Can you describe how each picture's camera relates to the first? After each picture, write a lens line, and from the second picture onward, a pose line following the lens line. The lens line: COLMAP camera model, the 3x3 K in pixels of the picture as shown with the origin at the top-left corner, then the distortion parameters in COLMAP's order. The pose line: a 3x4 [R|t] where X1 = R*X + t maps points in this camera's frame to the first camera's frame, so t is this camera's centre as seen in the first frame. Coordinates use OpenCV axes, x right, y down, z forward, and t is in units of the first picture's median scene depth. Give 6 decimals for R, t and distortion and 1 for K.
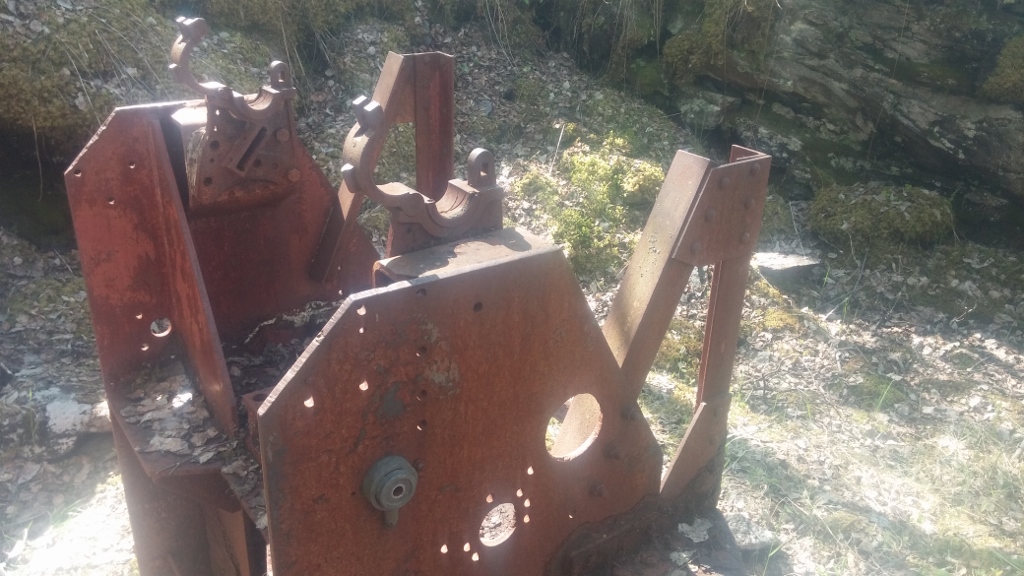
lens RADIAL K [[883.5, 0, 511.3], [0, 883.5, 287.7], [0, 0, 1]] dist [0.040070, -0.019120]
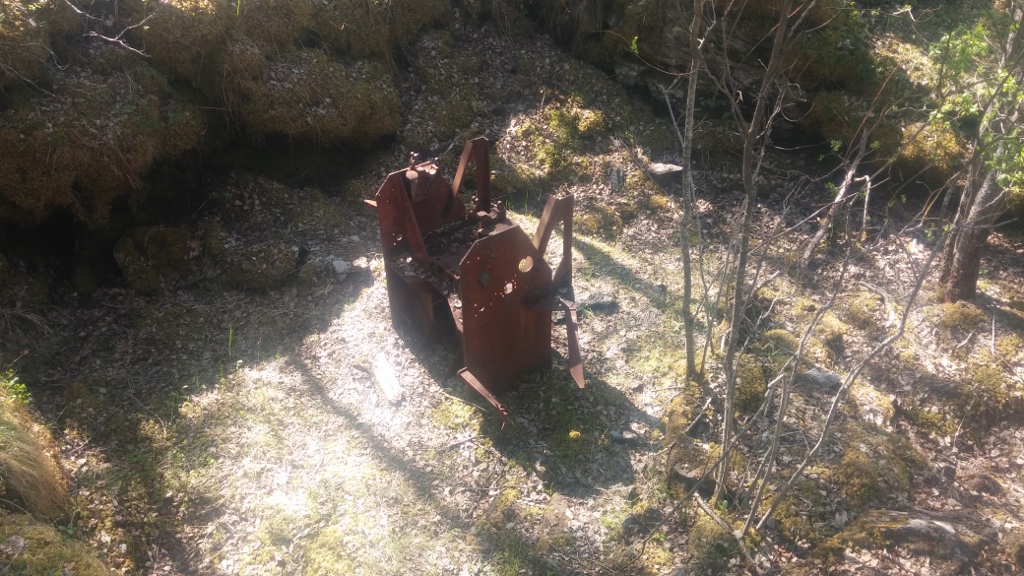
lens RADIAL K [[883.5, 0, 511.7], [0, 883.5, 289.6], [0, 0, 1]] dist [0.040070, -0.019120]
pose [[0.998644, -0.040511, -0.032689, 0.036102], [0.045946, 0.981148, 0.187717, -0.135094], [0.024468, -0.188965, 0.981679, -0.823138]]
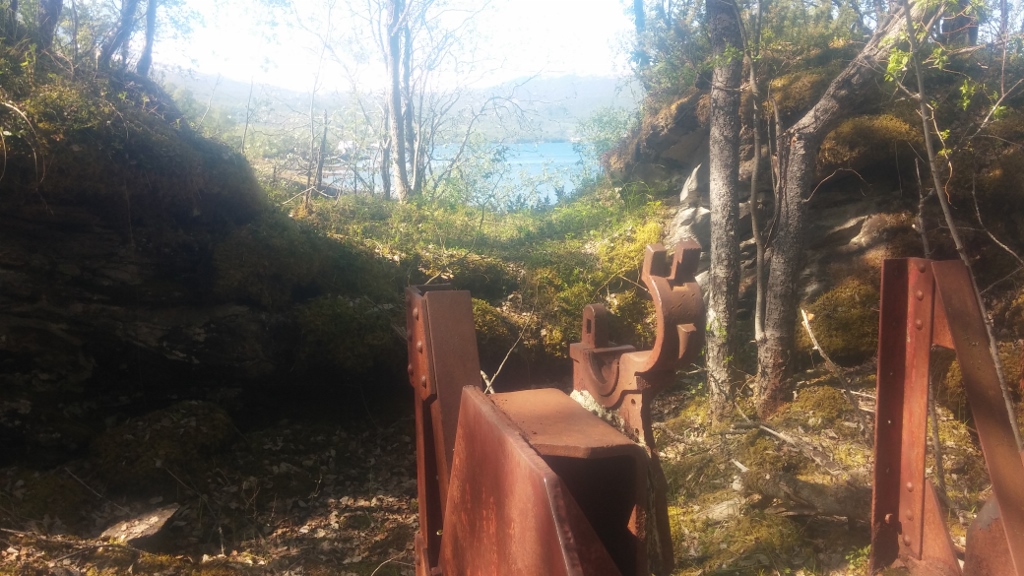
lens RADIAL K [[883.5, 0, 510.1], [0, 883.5, 280.8], [0, 0, 1]] dist [0.040070, -0.019120]
pose [[0.312938, -0.176171, 0.933292, -0.308322], [0.417097, 0.908312, 0.031601, -0.112794], [-0.853288, 0.379384, 0.357726, 0.295822]]
